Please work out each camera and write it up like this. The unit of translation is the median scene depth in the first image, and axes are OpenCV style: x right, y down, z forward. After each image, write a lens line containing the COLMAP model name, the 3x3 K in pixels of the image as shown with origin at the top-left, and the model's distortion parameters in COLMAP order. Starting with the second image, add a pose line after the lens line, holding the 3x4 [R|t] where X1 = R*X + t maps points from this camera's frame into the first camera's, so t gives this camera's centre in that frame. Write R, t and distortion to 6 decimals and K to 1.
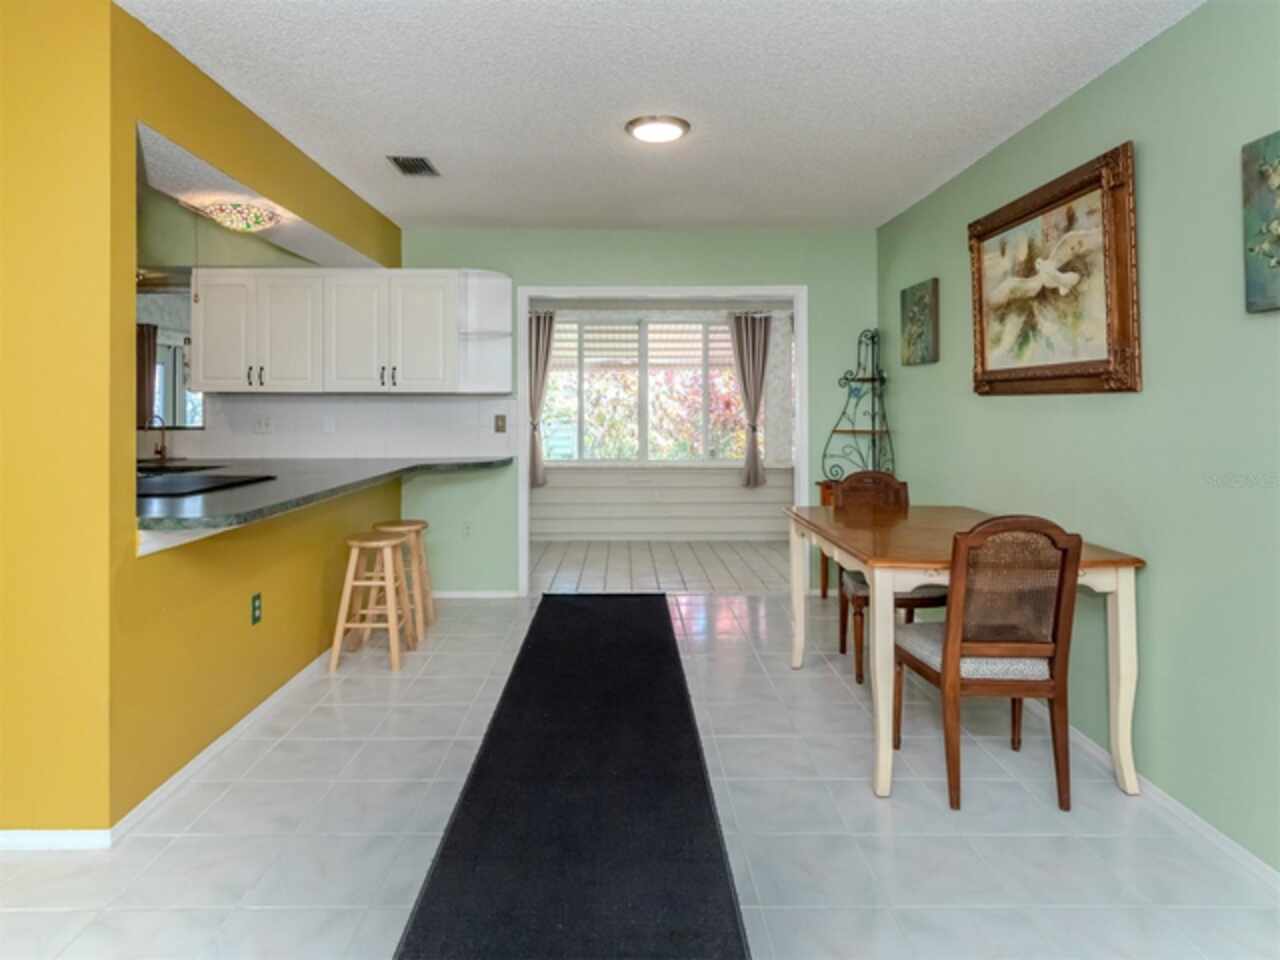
lens RADIAL K [[746.1, 0, 632.8], [0, 746.1, 353.7], [0, 0, 1]] dist [0.017596, -0.000542]
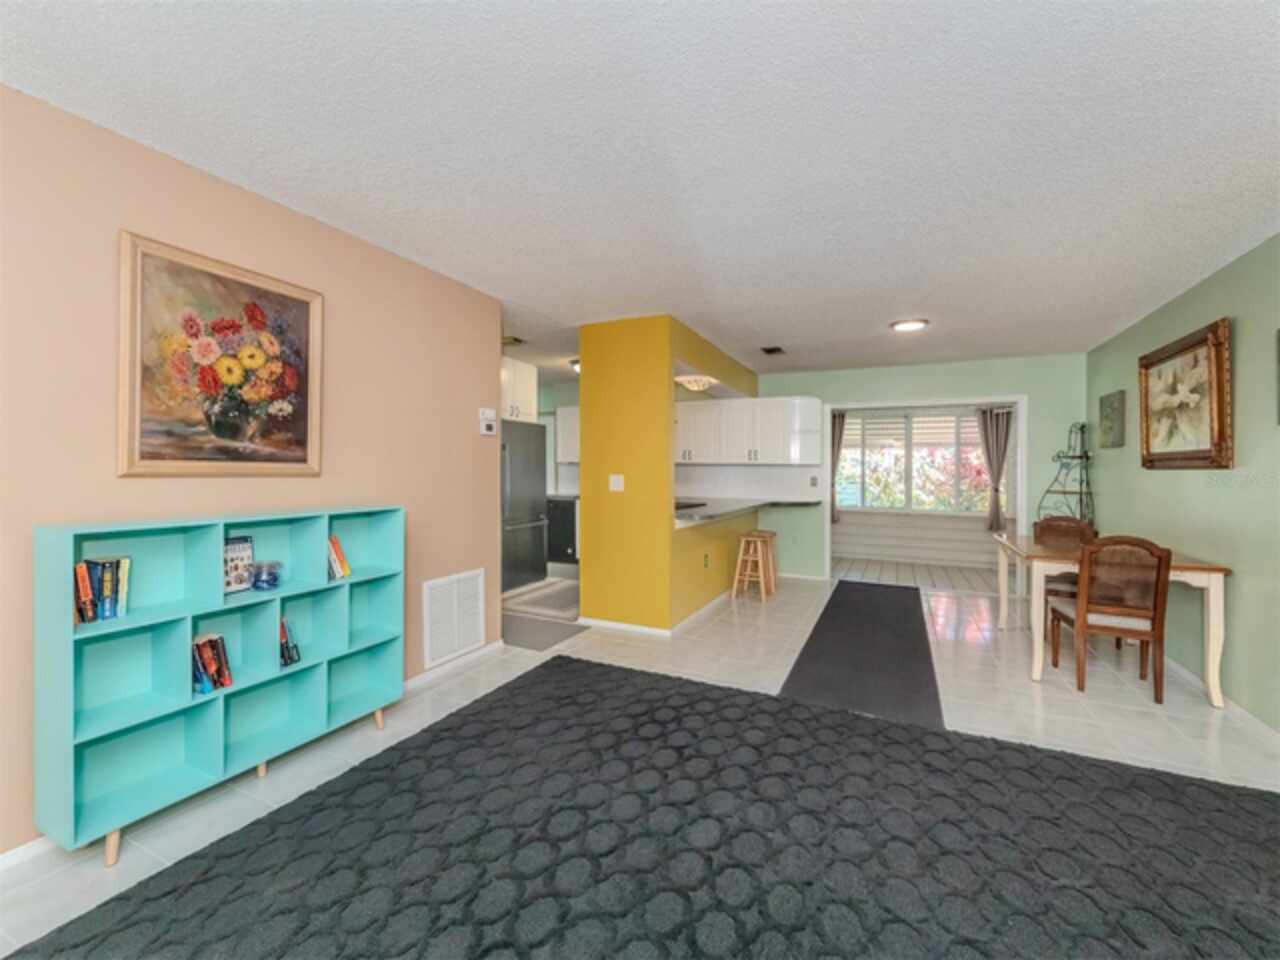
lens RADIAL K [[546.4, 0, 633.5], [0, 546.4, 468.4], [0, 0, 1]] dist [0.002525, 0.000332]
pose [[0.892874, 0.009904, -0.450198, 0.023269], [0.019977, 0.997903, 0.061572, -0.026382], [0.449863, -0.063970, 0.890803, -0.343565]]
